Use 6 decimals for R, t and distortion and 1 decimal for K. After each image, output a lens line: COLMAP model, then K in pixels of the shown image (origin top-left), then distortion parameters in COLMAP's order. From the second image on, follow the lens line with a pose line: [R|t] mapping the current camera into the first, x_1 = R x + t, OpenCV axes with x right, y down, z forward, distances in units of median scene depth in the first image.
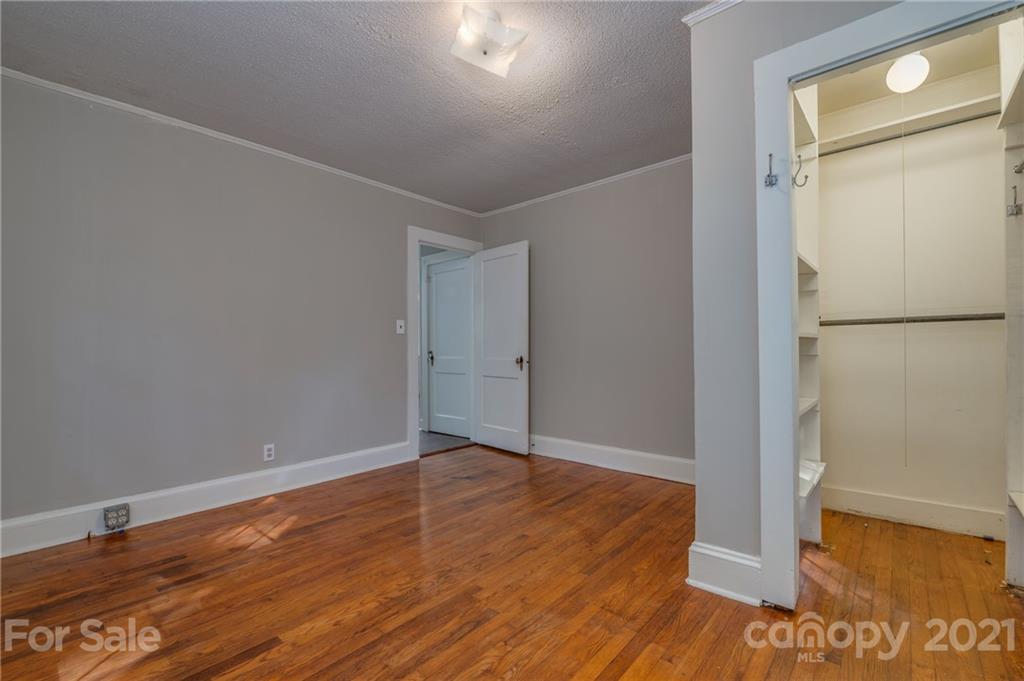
lens RADIAL K [[441.8, 0, 510.4], [0, 441.8, 347.2], [0, 0, 1]] dist [-0.010657, -0.000748]
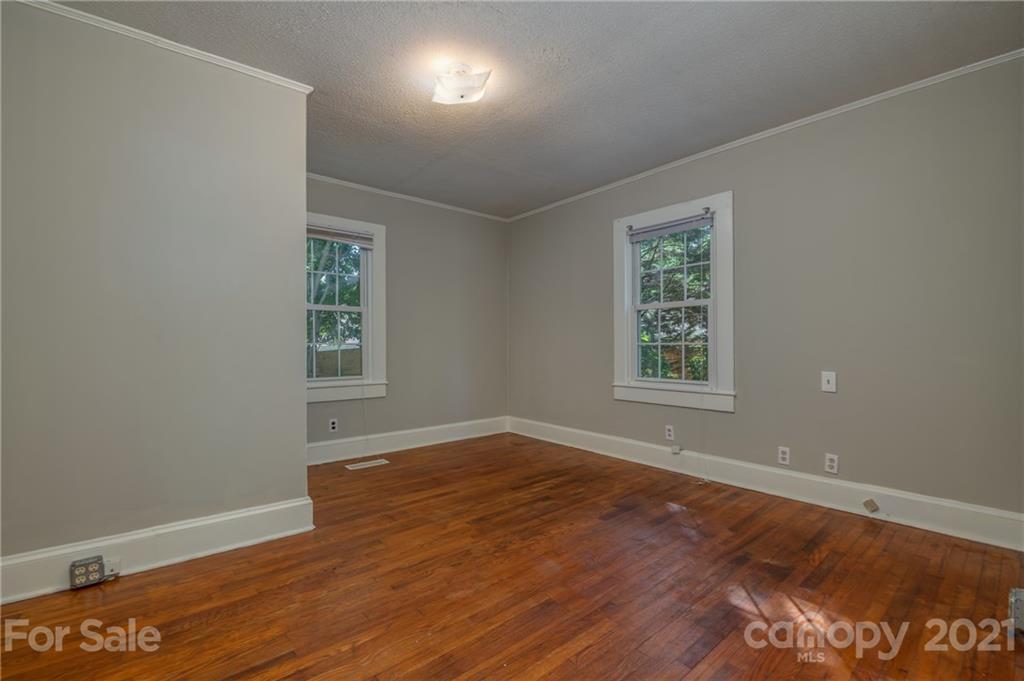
lens RADIAL K [[441.8, 0, 510.4], [0, 441.8, 347.2], [0, 0, 1]] dist [-0.010657, -0.000748]
pose [[-0.989528, 0.011091, 0.143912, -0.347136], [0.011427, 0.999934, 0.001509, 0.011377], [-0.143885, 0.003138, -0.989589, 2.135816]]
